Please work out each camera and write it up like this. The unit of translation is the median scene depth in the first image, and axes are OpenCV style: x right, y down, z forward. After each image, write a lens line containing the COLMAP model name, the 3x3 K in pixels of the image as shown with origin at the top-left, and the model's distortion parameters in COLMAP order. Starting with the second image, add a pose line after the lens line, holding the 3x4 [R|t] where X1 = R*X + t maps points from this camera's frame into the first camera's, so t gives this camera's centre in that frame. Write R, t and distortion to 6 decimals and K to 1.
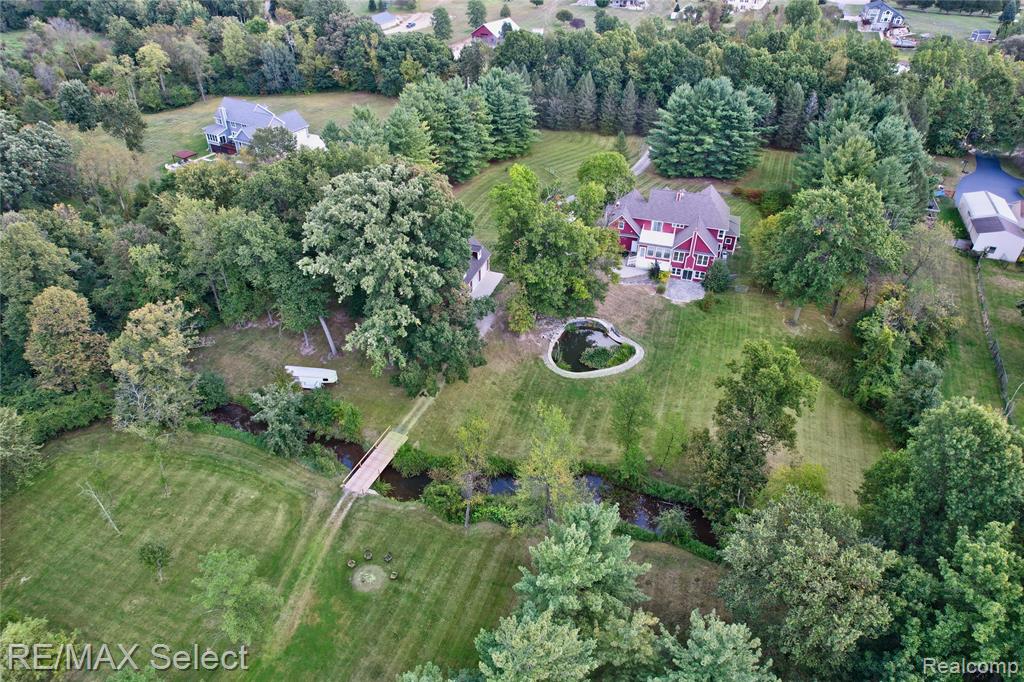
lens RADIAL K [[647.8, 0, 512.0], [0, 647.8, 341.0], [0, 0, 1]] dist [-0.079112, 0.073779]
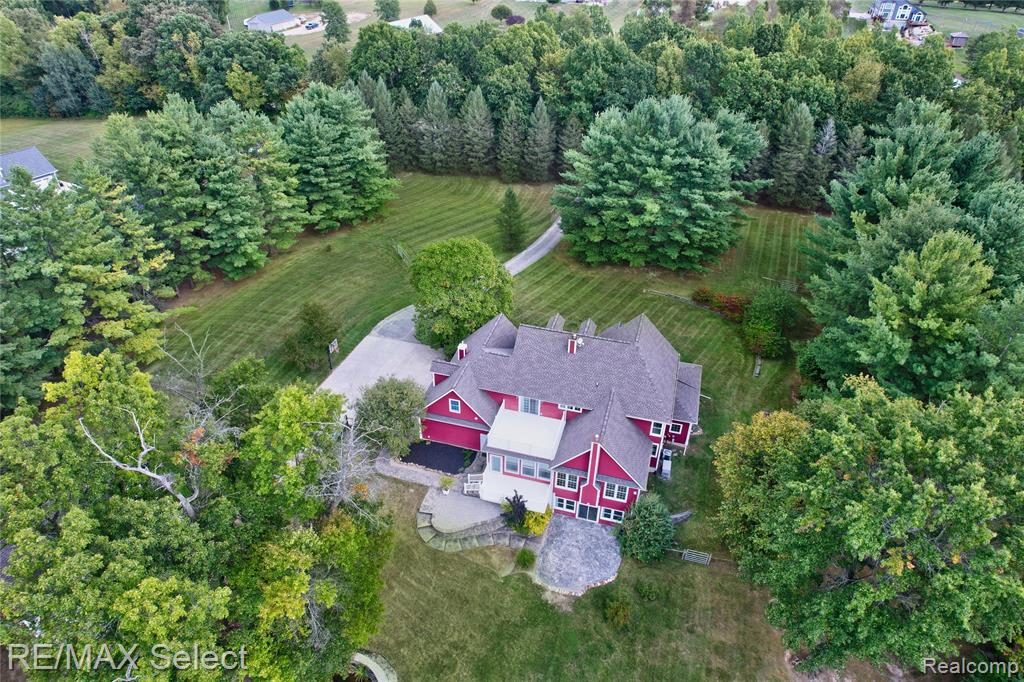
lens RADIAL K [[647.8, 0, 512.0], [0, 647.8, 341.0], [0, 0, 1]] dist [-0.079112, 0.073779]
pose [[0.999926, -0.006816, 0.010054, 0.160855], [0.006919, 0.999924, -0.010210, -0.172812], [-0.009984, 0.010278, 0.999897, 0.391763]]
